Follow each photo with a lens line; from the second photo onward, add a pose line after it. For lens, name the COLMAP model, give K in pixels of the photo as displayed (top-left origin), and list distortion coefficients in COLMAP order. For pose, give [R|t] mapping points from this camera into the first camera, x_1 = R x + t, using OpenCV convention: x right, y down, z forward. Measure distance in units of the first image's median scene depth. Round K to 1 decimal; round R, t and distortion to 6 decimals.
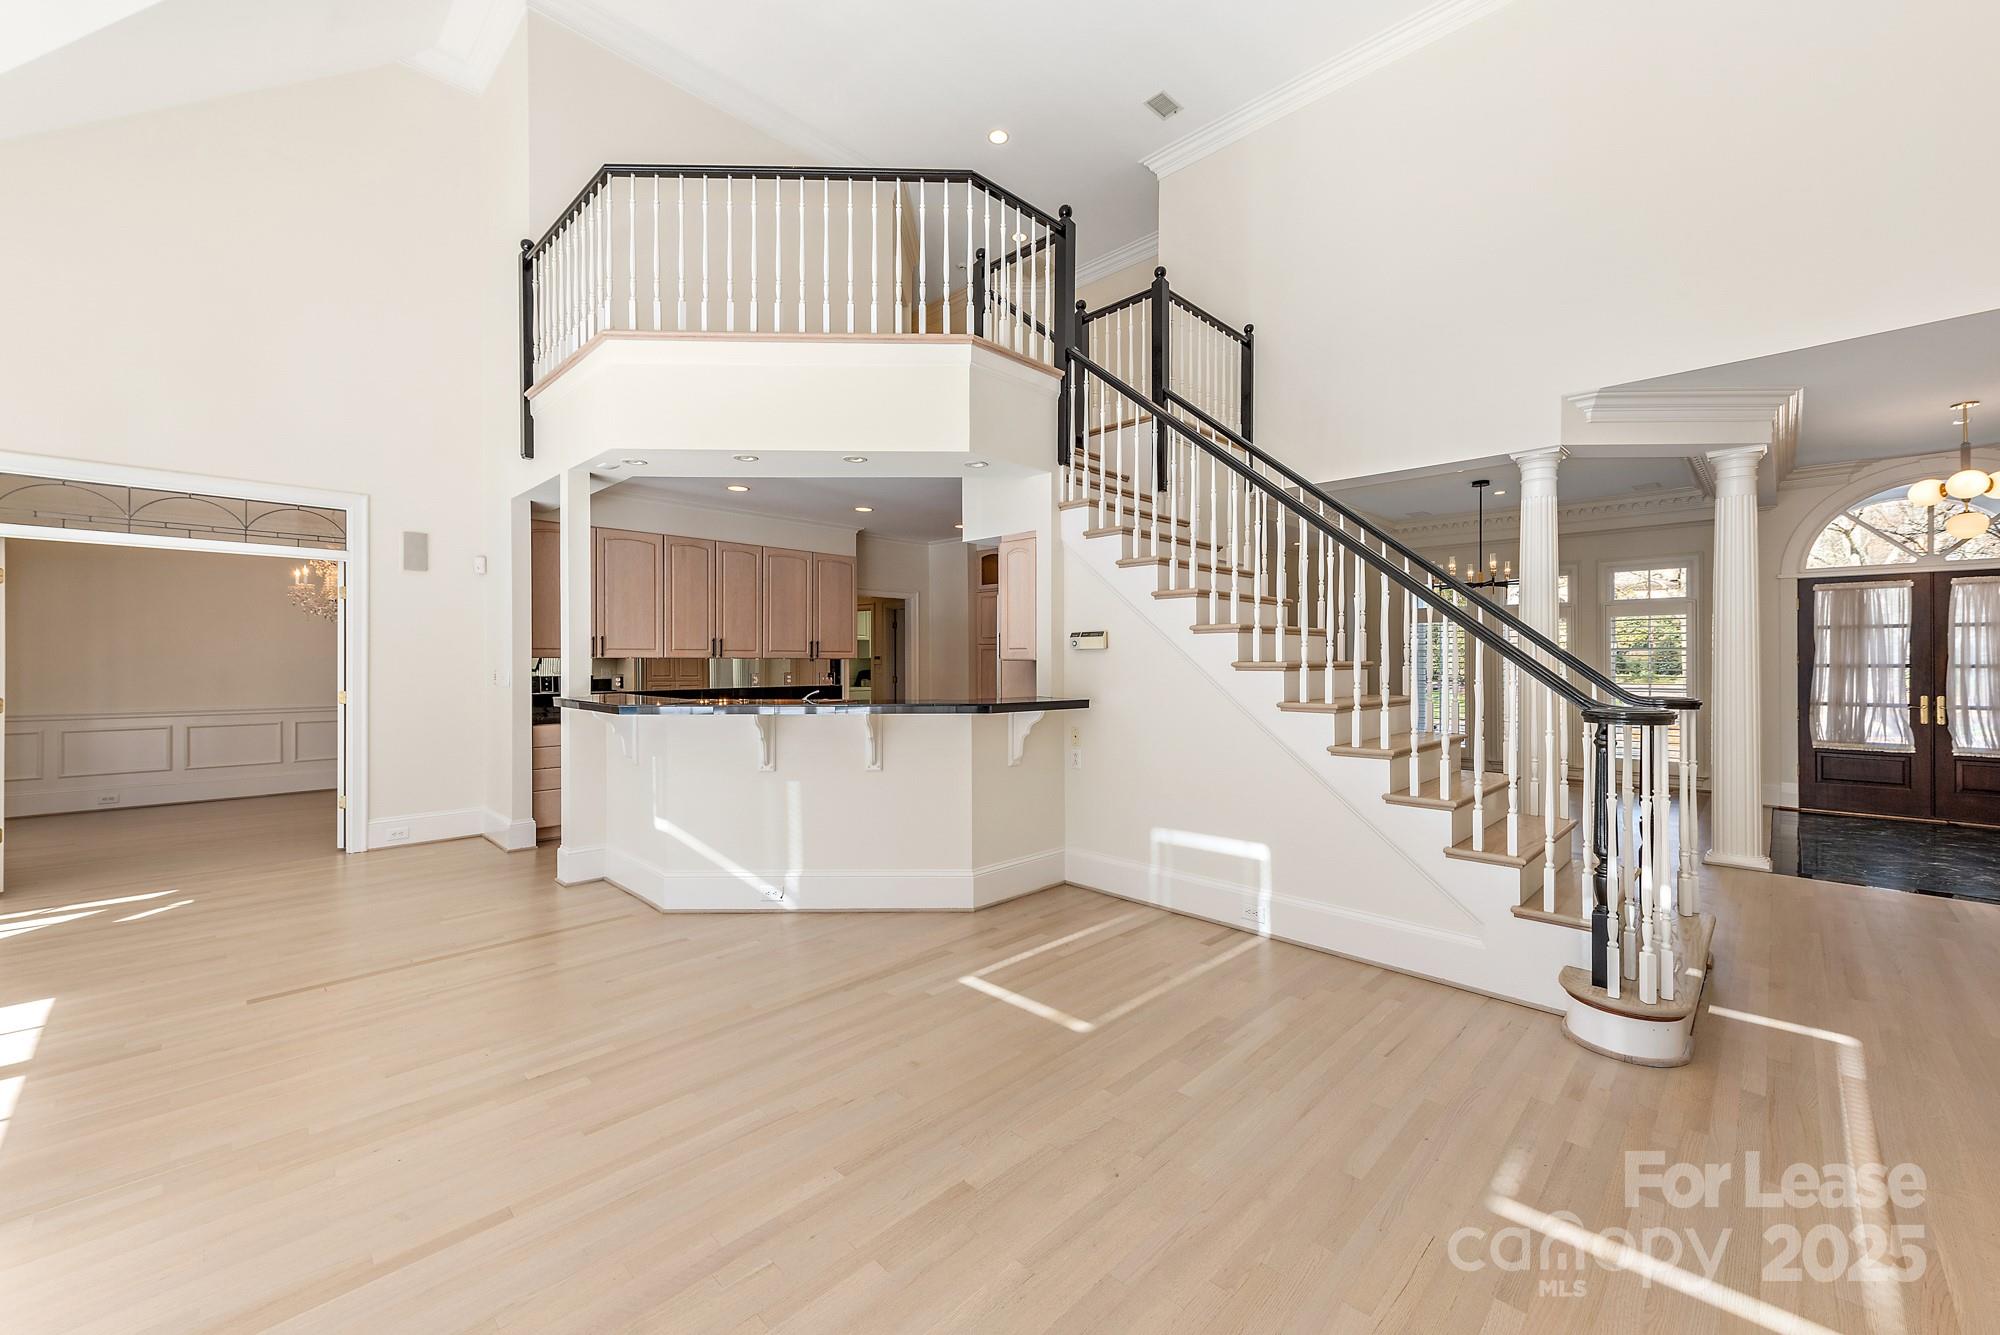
lens RADIAL K [[783.1, 0, 994.4], [0, 783.1, 663.4], [0, 0, 1]] dist [0.011892, -0.001378]
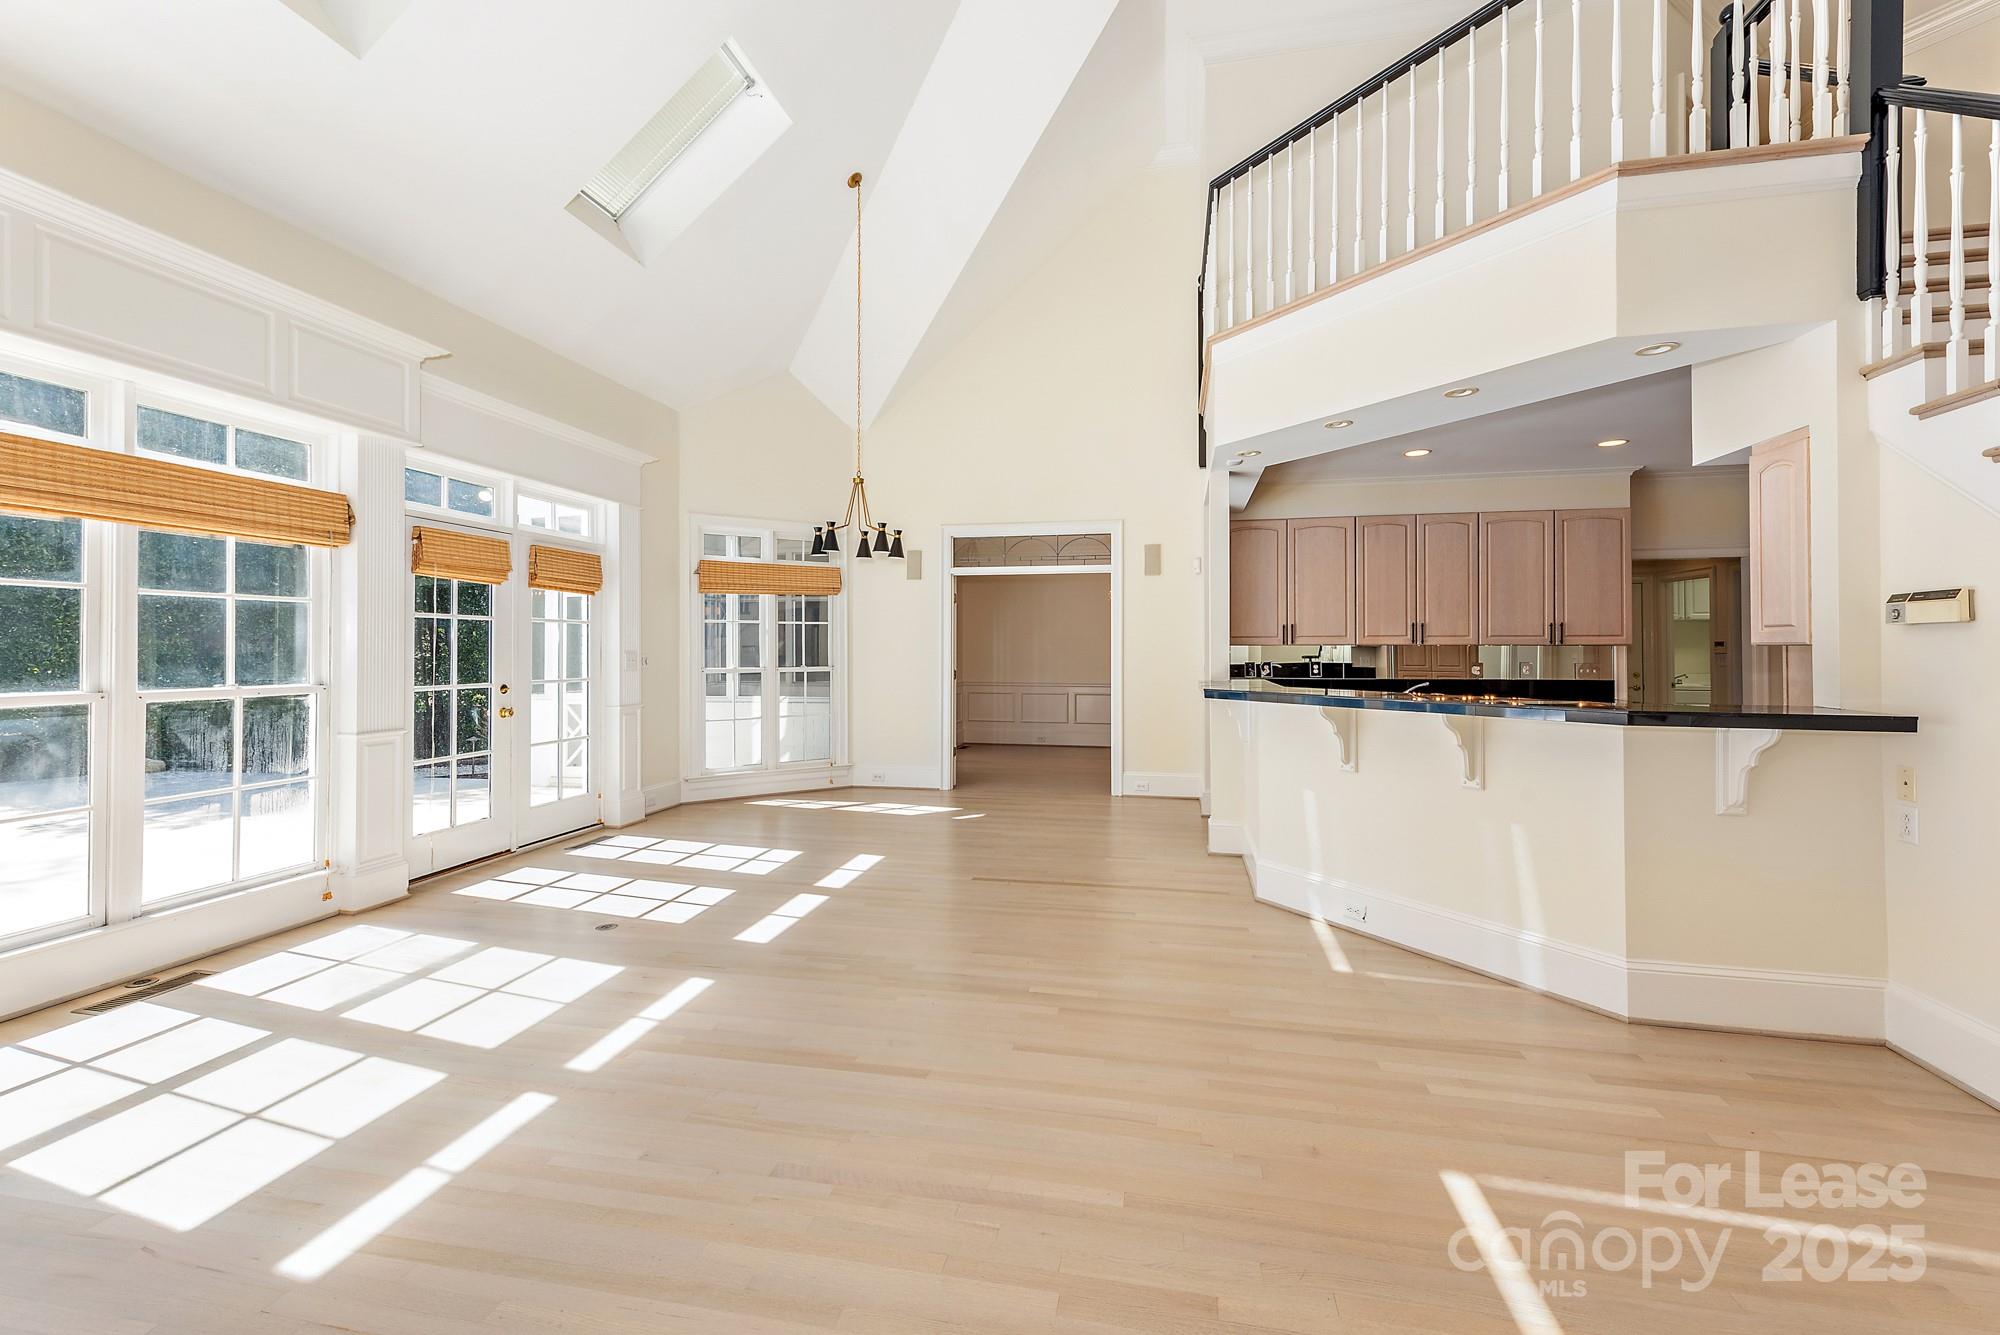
lens RADIAL K [[783.1, 0, 985.6], [0, 783.1, 645.5], [0, 0, 1]] dist [0.011892, -0.001378]
pose [[0.547043, -0.005419, -0.837087, 0.217346], [-0.001556, 0.999971, -0.007490, 0.002141], [0.837103, 0.005400, 0.547019, 0.157720]]
